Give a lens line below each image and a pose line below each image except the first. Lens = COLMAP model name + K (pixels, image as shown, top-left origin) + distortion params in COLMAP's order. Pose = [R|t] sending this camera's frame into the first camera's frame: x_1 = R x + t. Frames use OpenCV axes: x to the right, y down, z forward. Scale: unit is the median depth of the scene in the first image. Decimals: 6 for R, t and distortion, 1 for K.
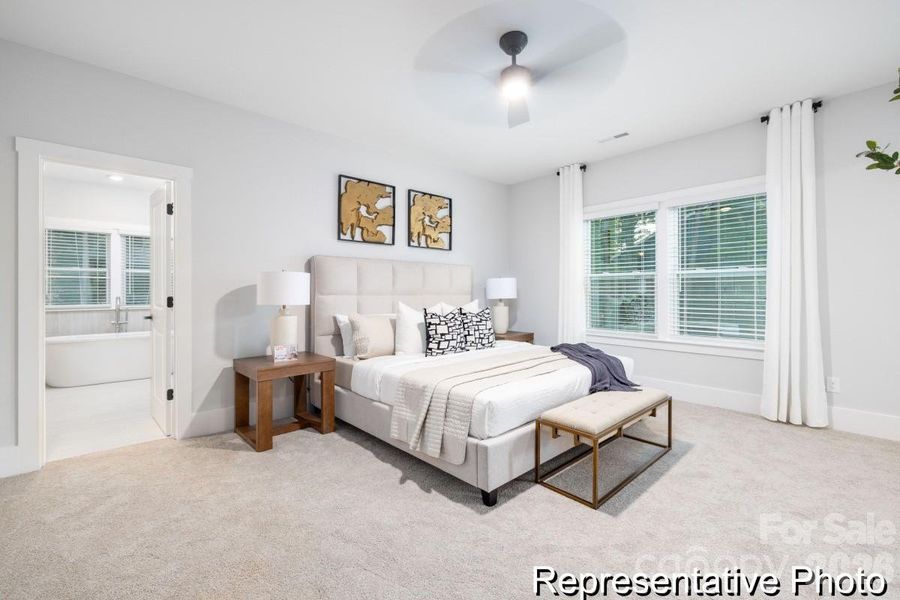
lens RADIAL K [[371.3, 0, 455.5], [0, 371.3, 294.3], [0, 0, 1]] dist [-0.014396, -0.000744]
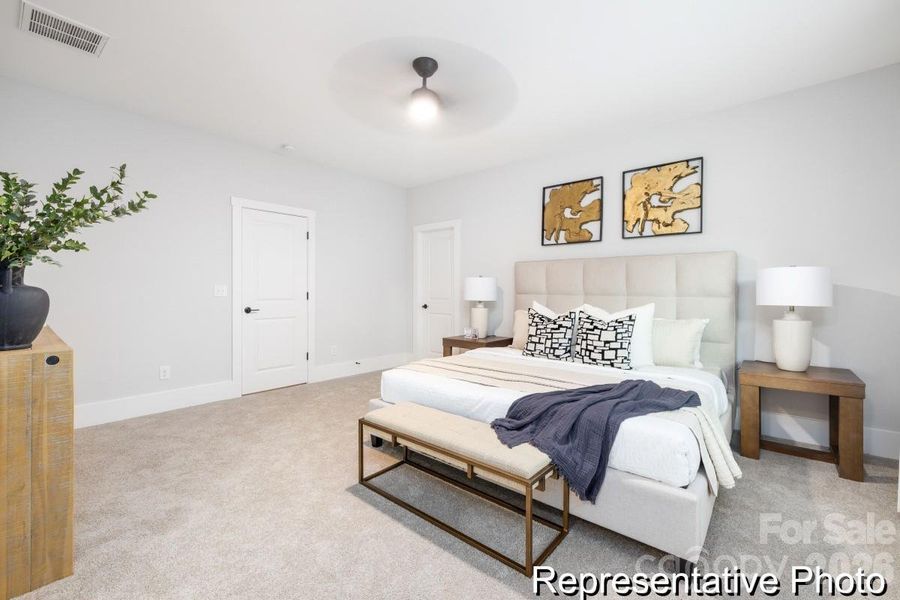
lens RADIAL K [[371.3, 0, 453.3], [0, 371.3, 296.8], [0, 0, 1]] dist [-0.014396, -0.000744]
pose [[0.134394, 0.026492, -0.990574, 0.747603], [-0.002342, 0.999648, 0.026417, -0.017007], [0.990925, -0.001230, 0.134409, 0.543290]]
